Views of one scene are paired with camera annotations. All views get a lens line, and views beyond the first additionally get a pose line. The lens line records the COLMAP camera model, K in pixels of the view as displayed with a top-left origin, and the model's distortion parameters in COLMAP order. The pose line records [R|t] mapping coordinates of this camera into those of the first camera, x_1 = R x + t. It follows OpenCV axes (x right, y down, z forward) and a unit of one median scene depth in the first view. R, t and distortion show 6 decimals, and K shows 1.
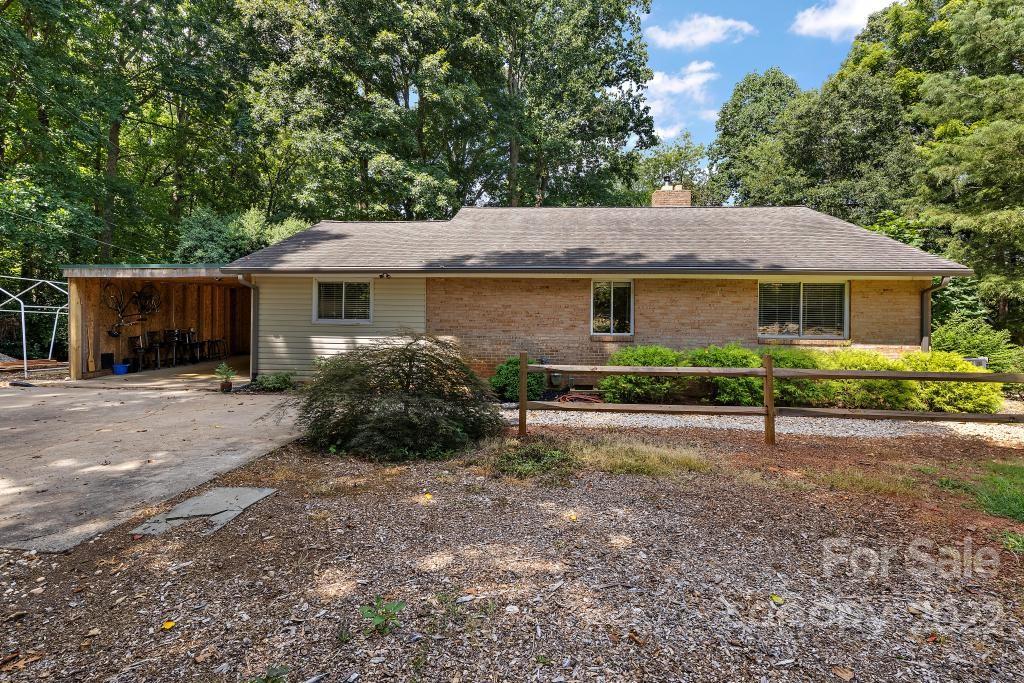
lens RADIAL K [[467.4, 0, 515.3], [0, 467.4, 311.0], [0, 0, 1]] dist [0.002270, -0.000054]
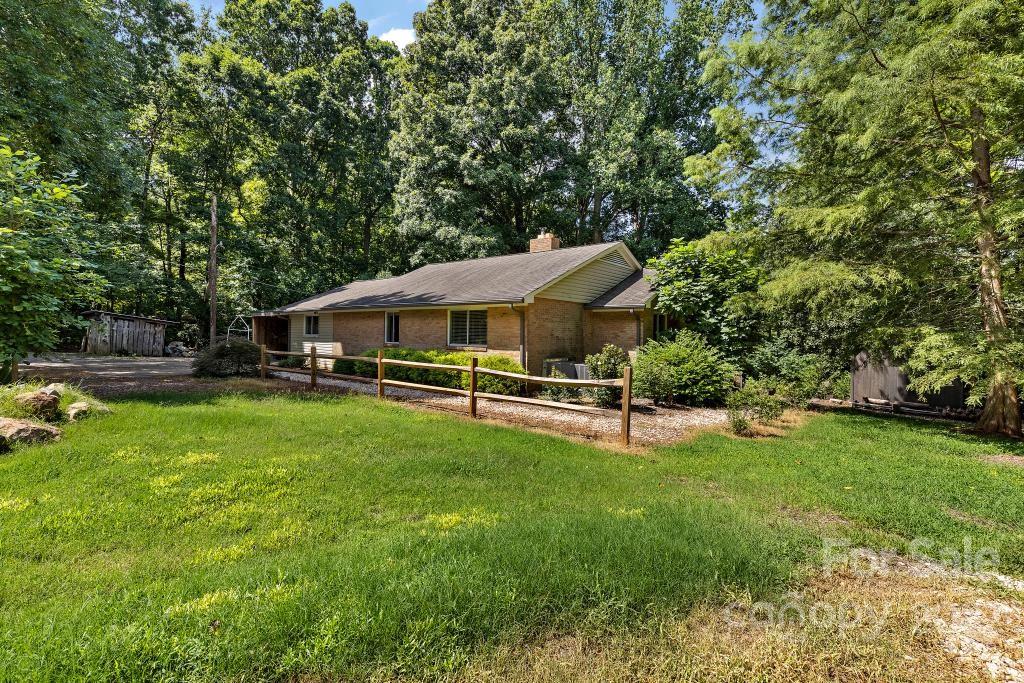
lens RADIAL K [[463.0, 0, 518.3], [0, 463.0, 331.8], [0, 0, 1]] dist [0.001380, -0.000208]
pose [[0.817905, 0.001359, -0.575352, 1.341768], [-0.003384, 0.999991, -0.002449, 0.011474], [0.575343, 0.003950, 0.817902, -0.136273]]
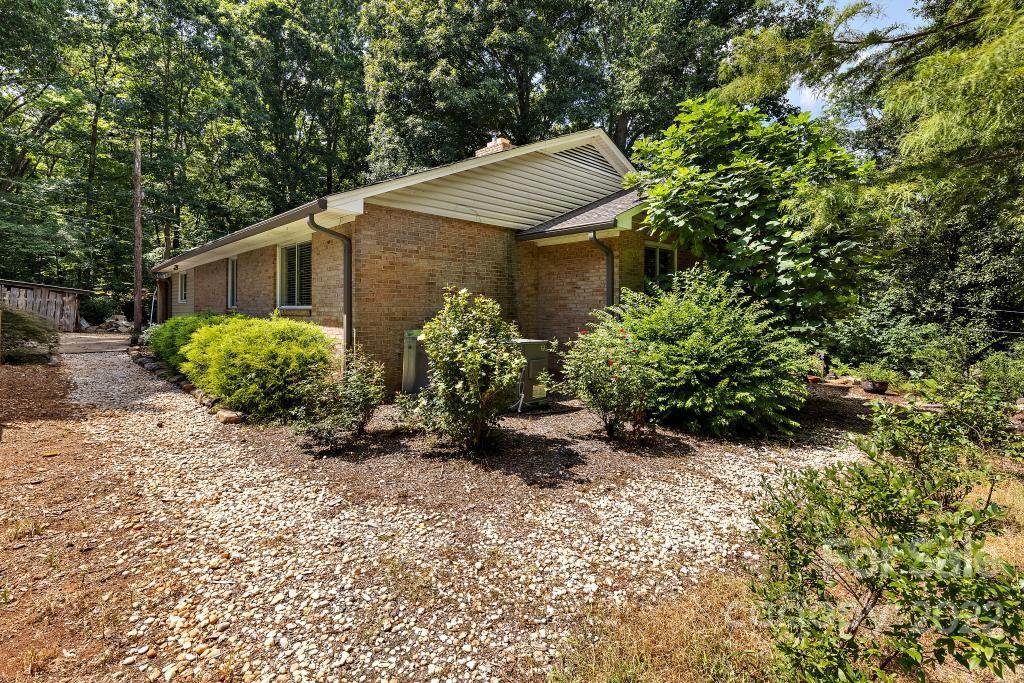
lens RADIAL K [[467.4, 0, 515.3], [0, 467.4, 311.0], [0, 0, 1]] dist [0.002270, -0.000054]
pose [[0.737676, -0.002449, -0.675151, 1.231024], [0.008246, 0.999952, 0.005383, 0.050373], [0.675105, -0.009539, 0.737660, 0.508786]]
